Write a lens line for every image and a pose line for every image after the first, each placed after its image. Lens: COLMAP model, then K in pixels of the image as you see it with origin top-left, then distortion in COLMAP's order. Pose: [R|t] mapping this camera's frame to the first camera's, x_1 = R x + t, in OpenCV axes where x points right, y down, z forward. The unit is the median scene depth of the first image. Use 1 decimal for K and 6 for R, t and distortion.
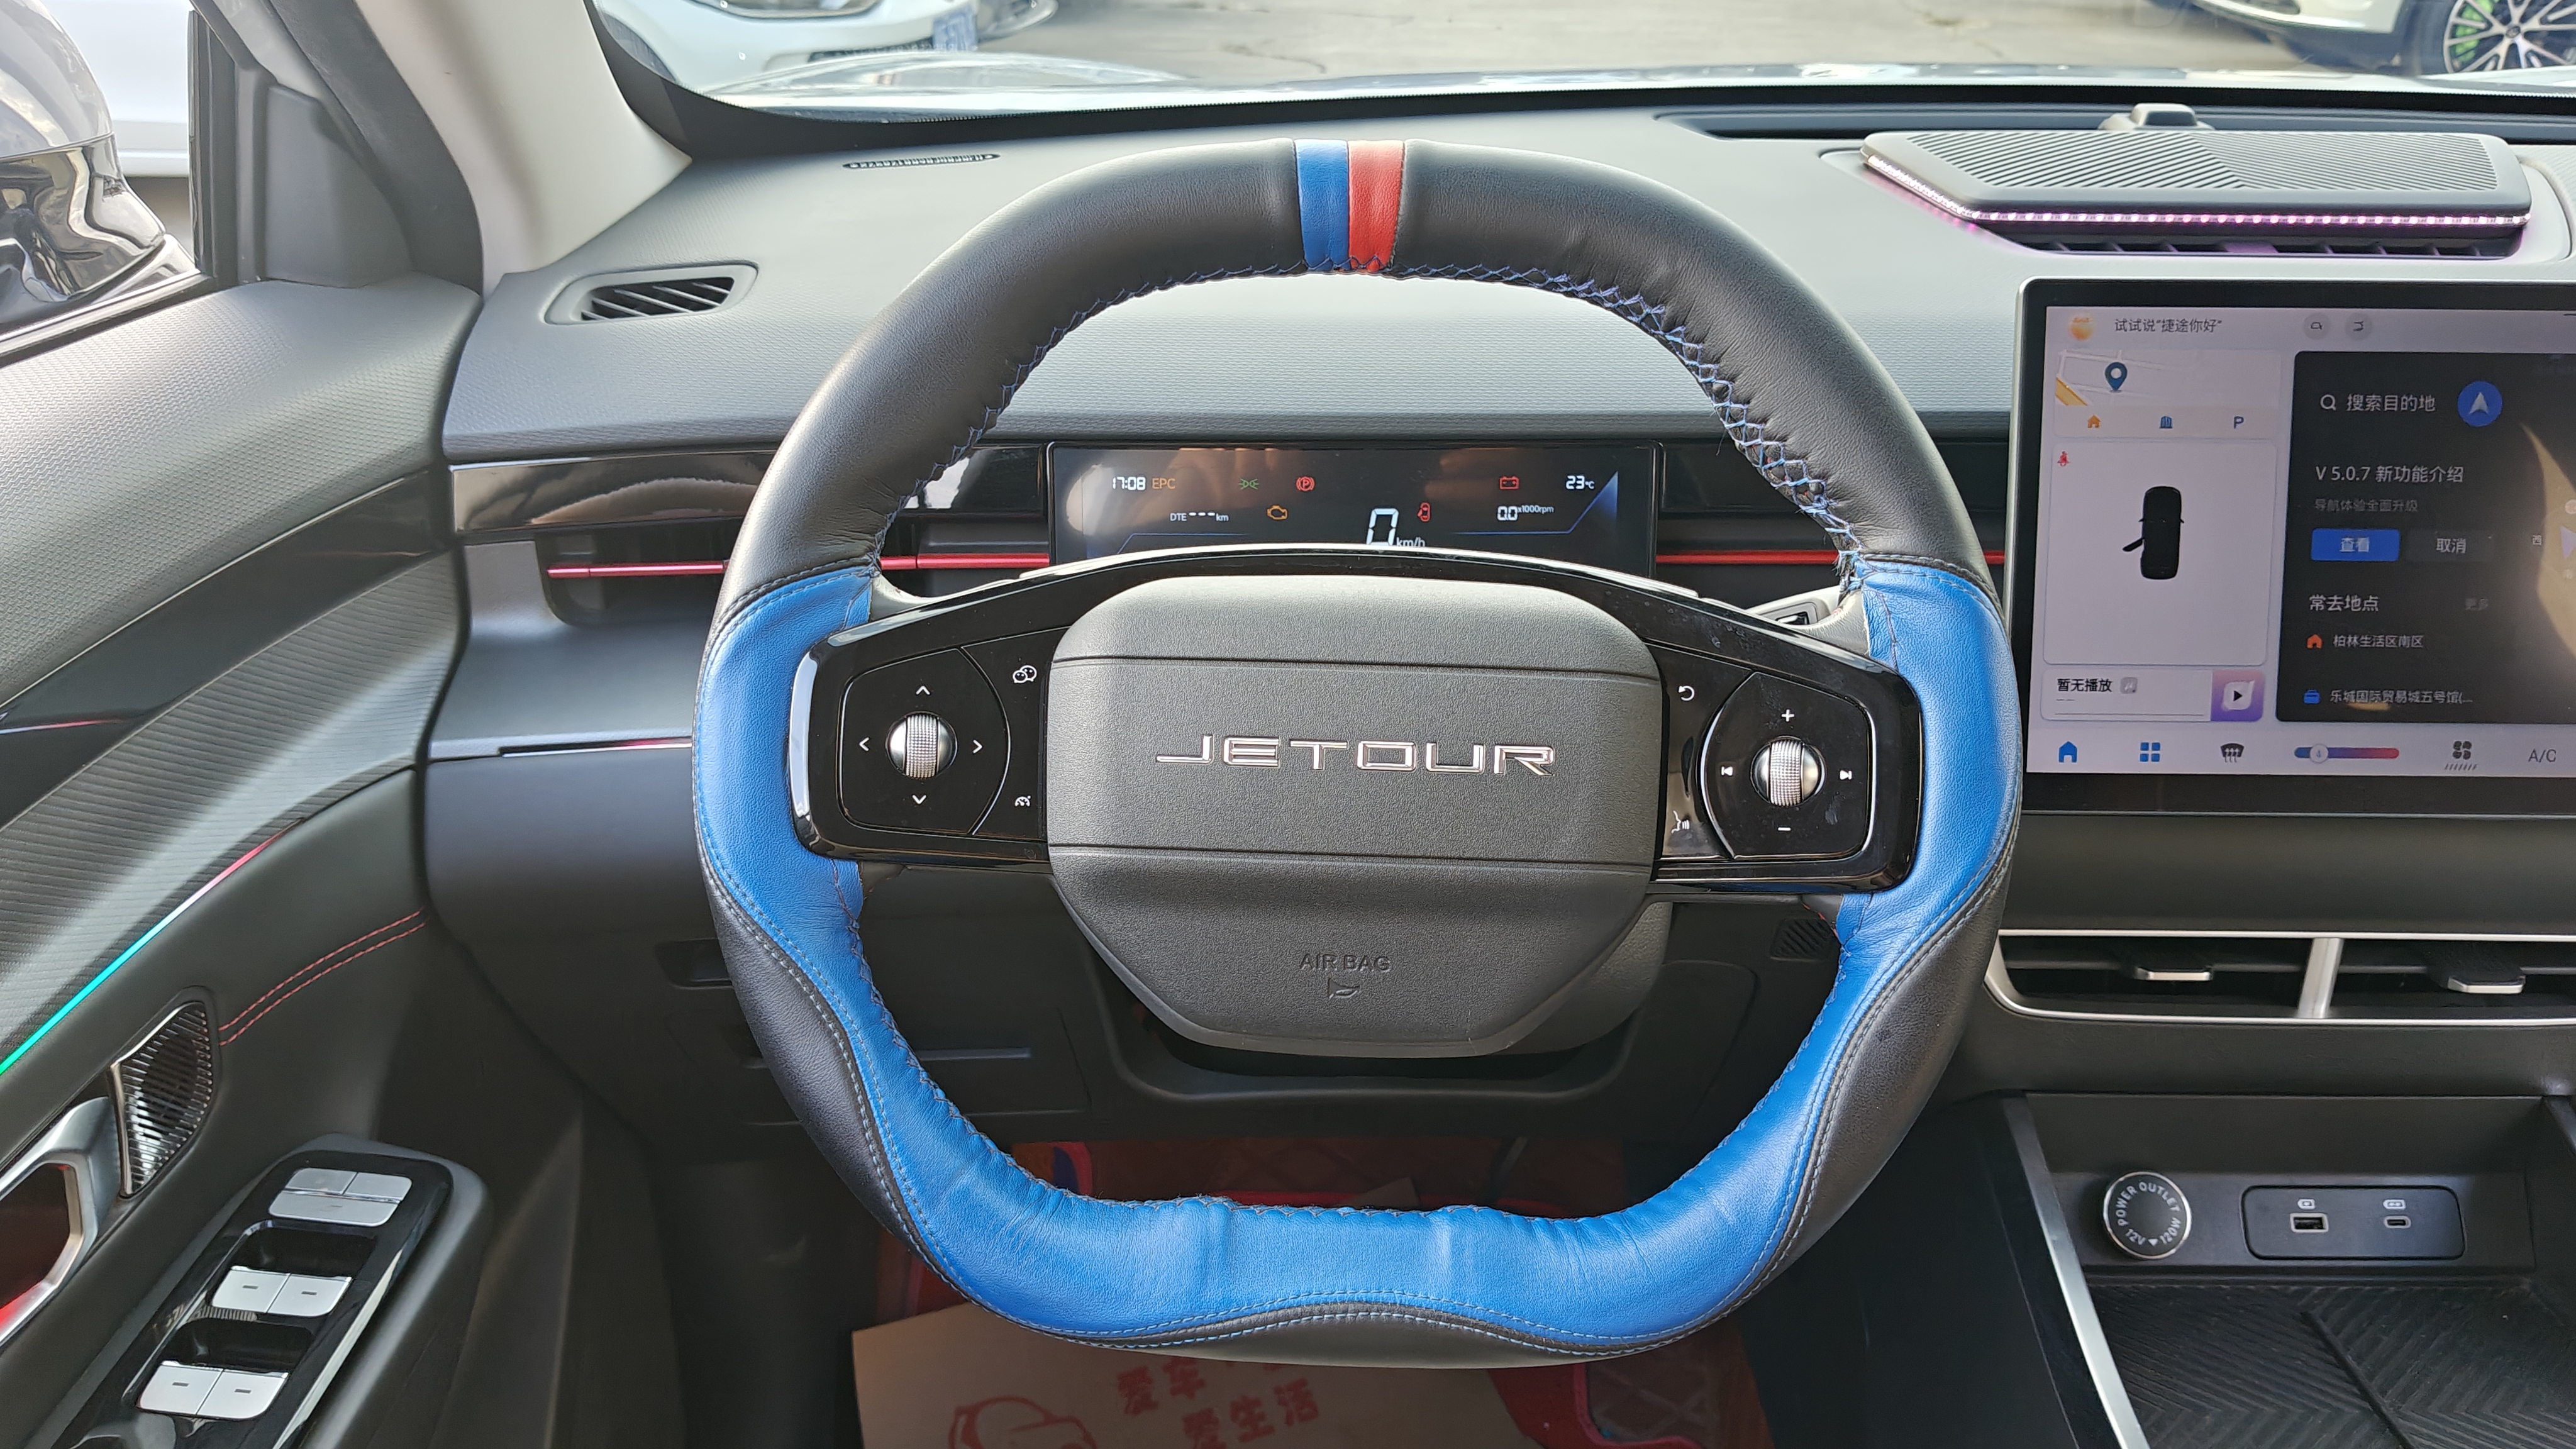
lens RADIAL K [[2127.6, 0, 1288.0], [0, 2127.6, 724.5], [0, 0, 1]] dist [-0.003535, -0.007622]
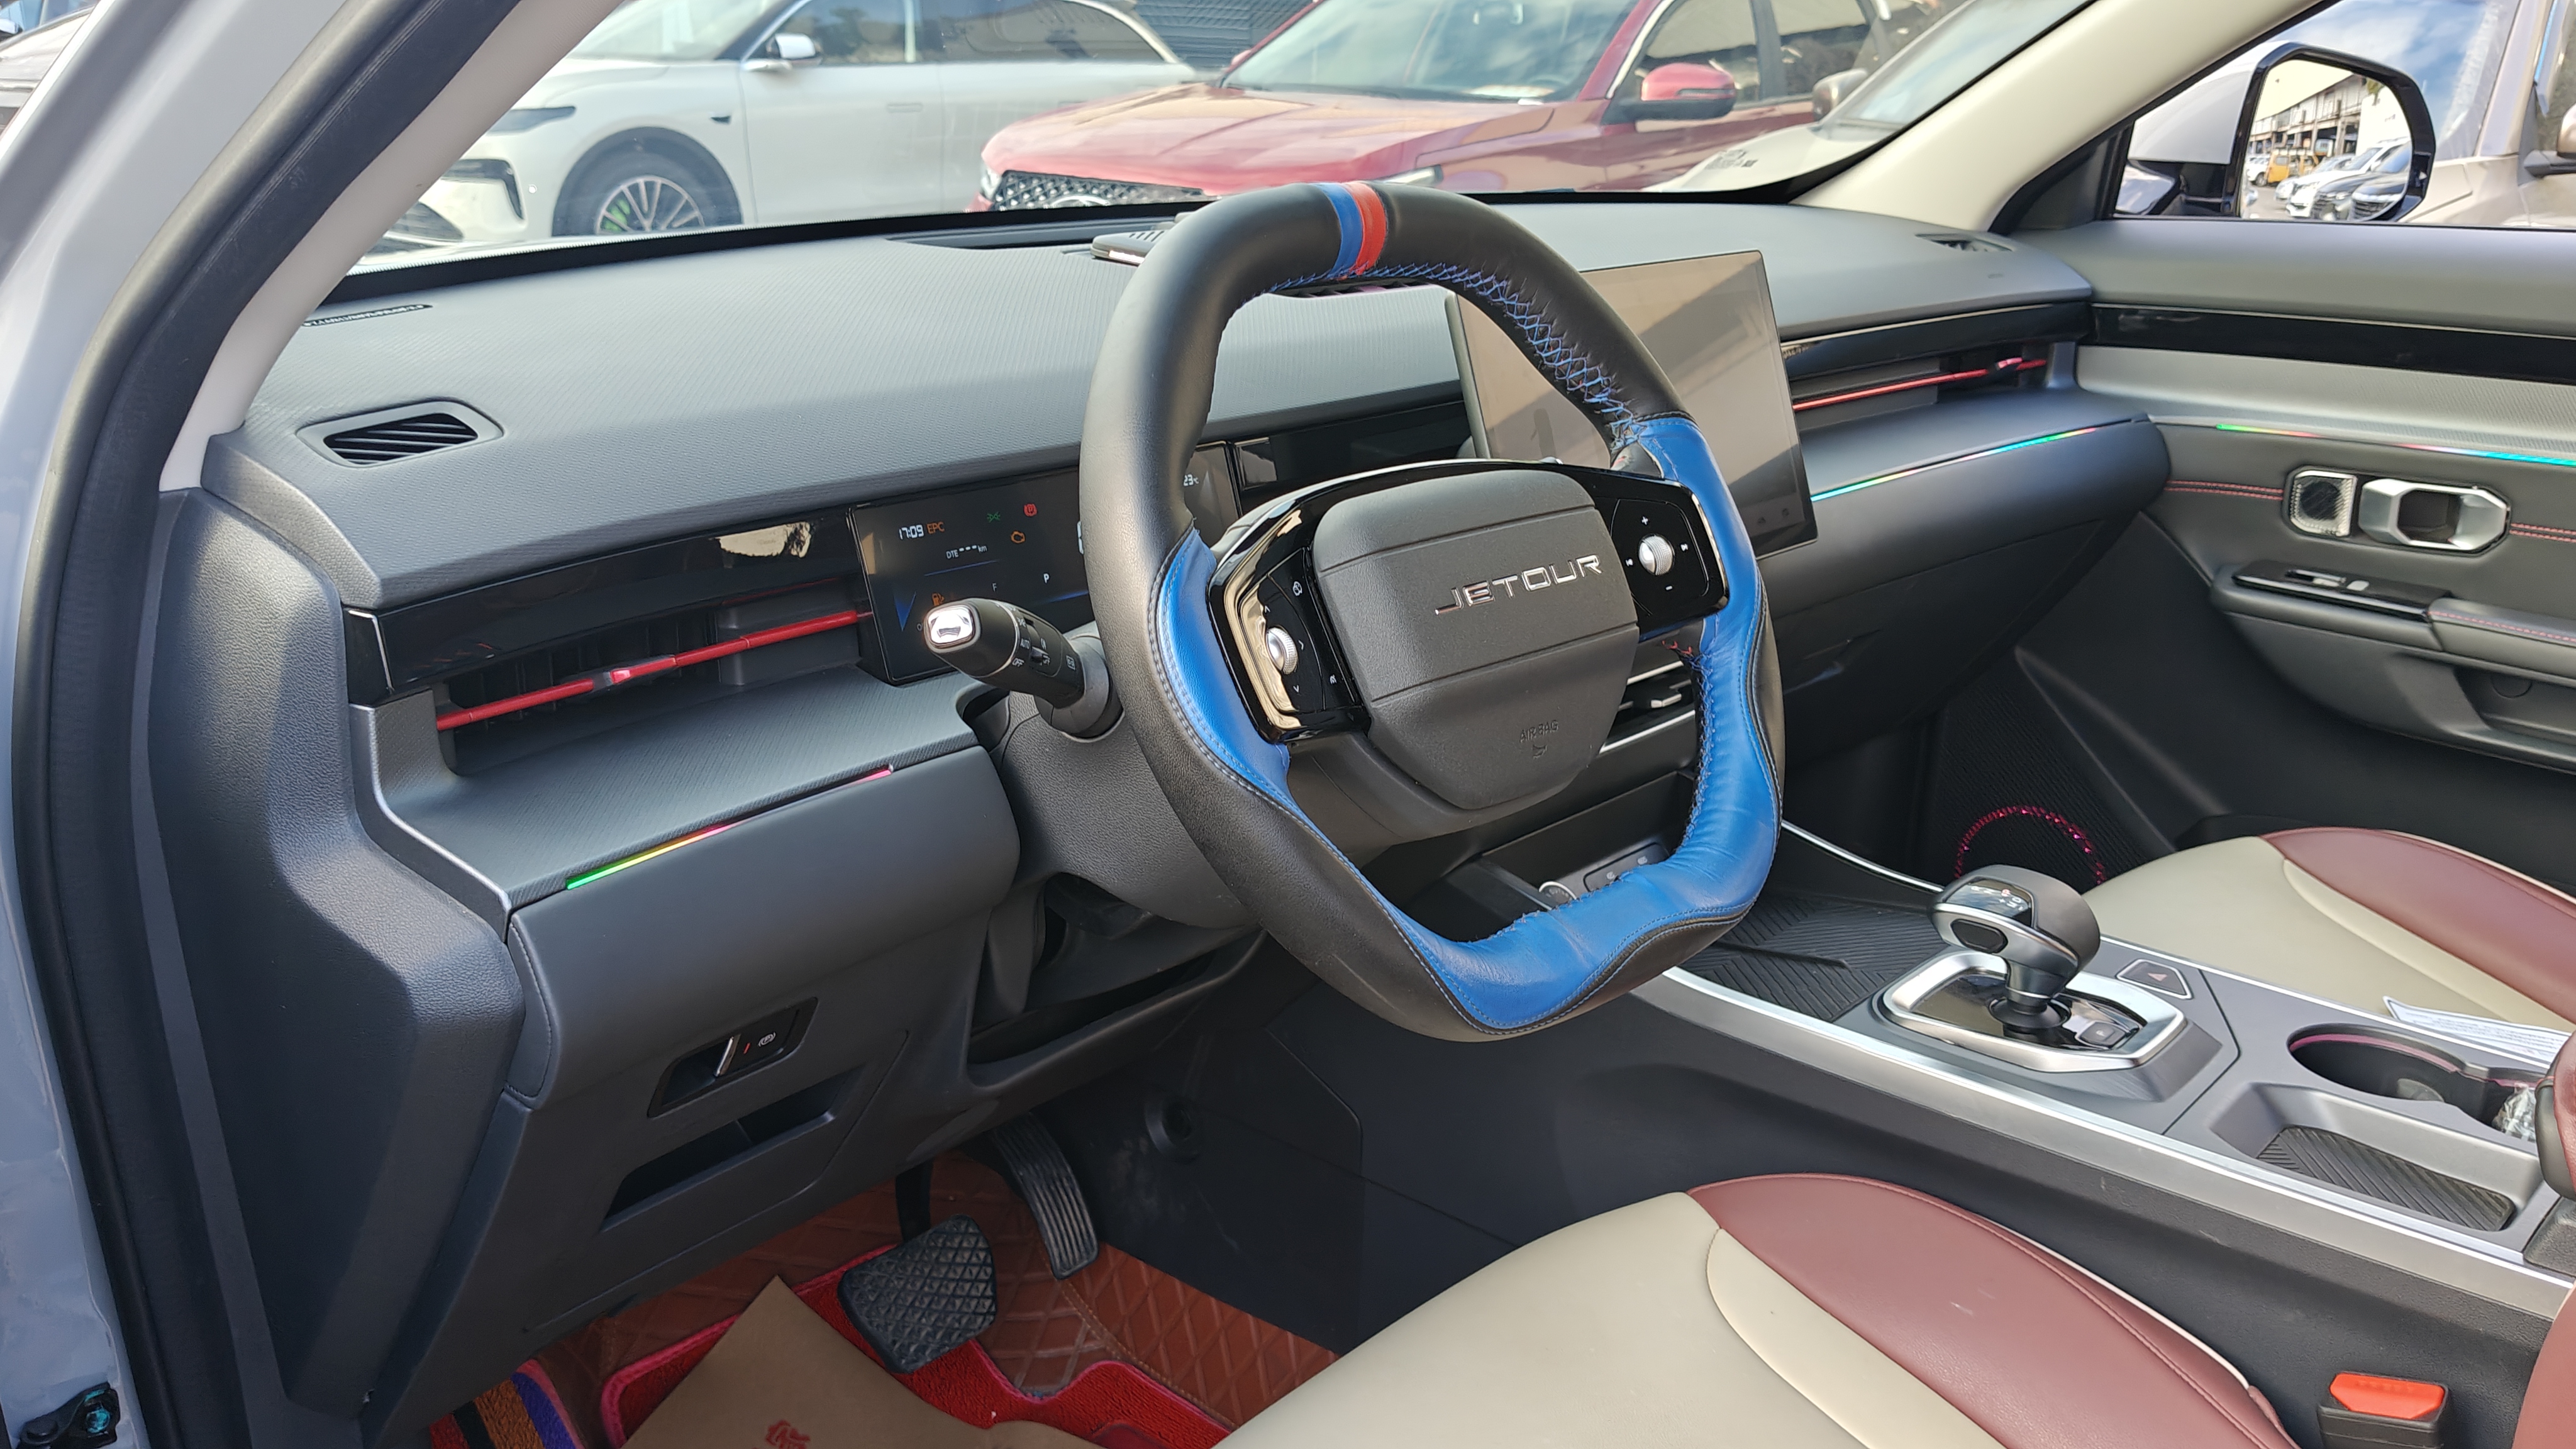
lens RADIAL K [[2127.6, 0, 1288.0], [0, 2127.6, 724.5], [0, 0, 1]] dist [-0.003535, -0.007622]
pose [[0.654030, -0.221370, 0.723353, -1.118006], [0.289450, 0.956689, 0.031067, 0.014921], [-0.698901, 0.189056, 0.689779, 0.110513]]
